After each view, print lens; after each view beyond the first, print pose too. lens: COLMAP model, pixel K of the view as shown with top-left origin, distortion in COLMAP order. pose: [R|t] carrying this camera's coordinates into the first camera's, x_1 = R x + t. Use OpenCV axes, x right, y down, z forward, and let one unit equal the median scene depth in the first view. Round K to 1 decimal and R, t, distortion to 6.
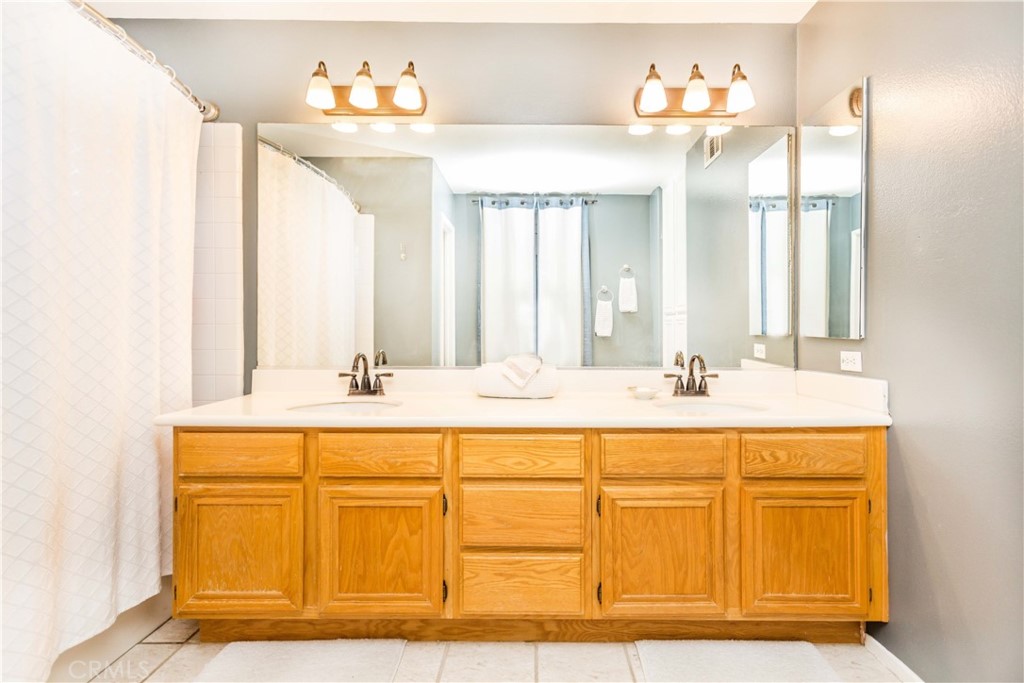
lens RADIAL K [[504.4, 0, 534.2], [0, 504.4, 327.2], [0, 0, 1]] dist [0.000780, 0.000028]
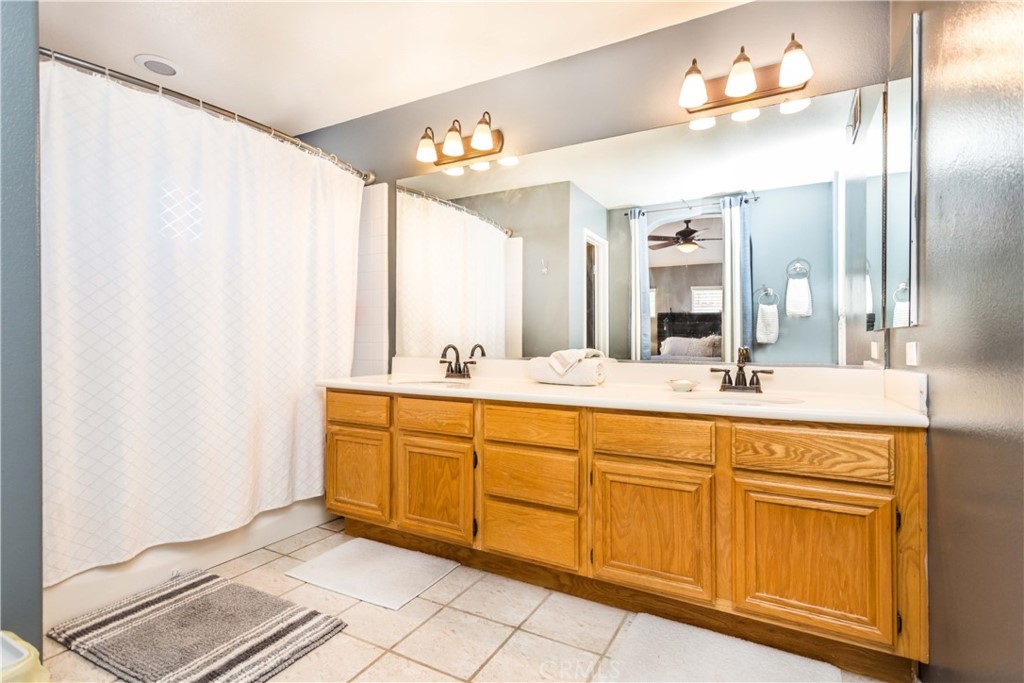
lens RADIAL K [[490.0, 0, 512.0], [0, 490.0, 341.5], [0, 0, 1]] dist [-0.000517, -0.000113]
pose [[0.875432, -0.000384, -0.483341, 0.498090], [-0.000492, 0.999998, -0.001686, 0.055398], [0.483341, 0.001713, 0.875431, -0.038744]]
